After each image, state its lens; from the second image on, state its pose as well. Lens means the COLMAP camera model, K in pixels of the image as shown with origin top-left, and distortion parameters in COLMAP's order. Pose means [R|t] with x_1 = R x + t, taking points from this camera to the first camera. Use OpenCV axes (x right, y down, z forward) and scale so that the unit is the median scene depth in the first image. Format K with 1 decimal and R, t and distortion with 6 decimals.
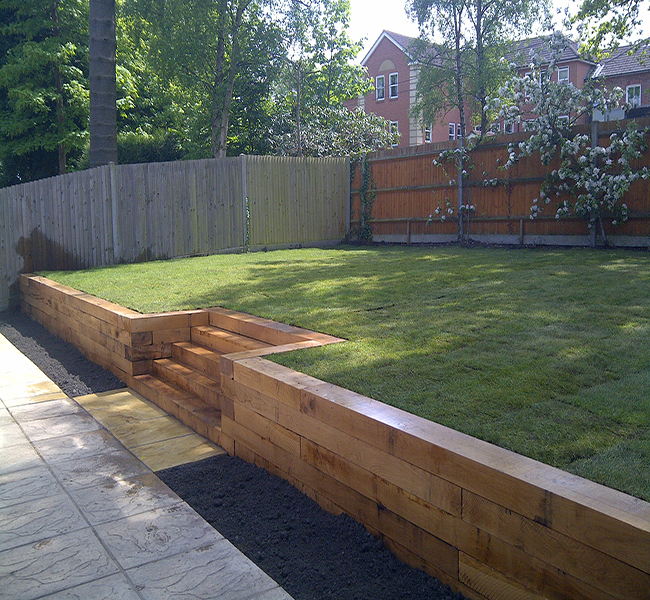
lens RADIAL K [[681.7, 0, 325.0], [0, 681.7, 300.0], [0, 0, 1]] dist [0.013272, 0.001519]
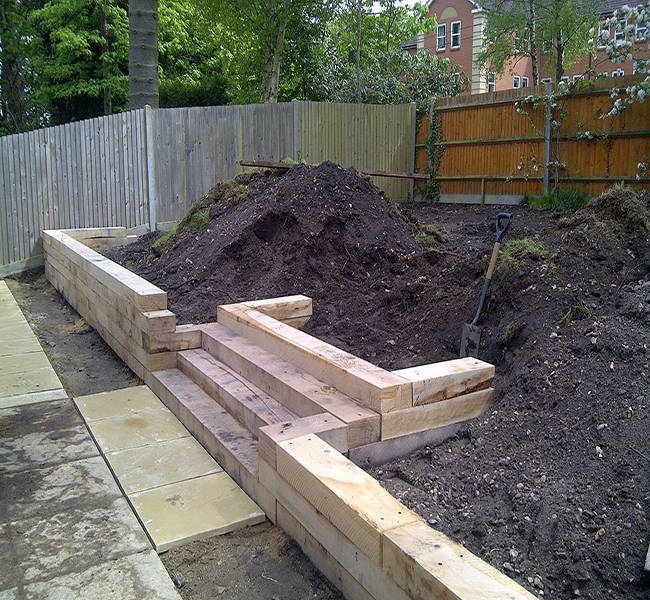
lens RADIAL K [[659.0, 0, 362.1], [0, 659.0, 299.9], [0, 0, 1]] dist [-0.006187, -0.004946]
pose [[0.999638, 0.022844, -0.014218, -0.015782], [-0.021809, 0.997370, 0.069122, -0.015076], [0.015760, -0.068787, 0.997507, 0.134076]]
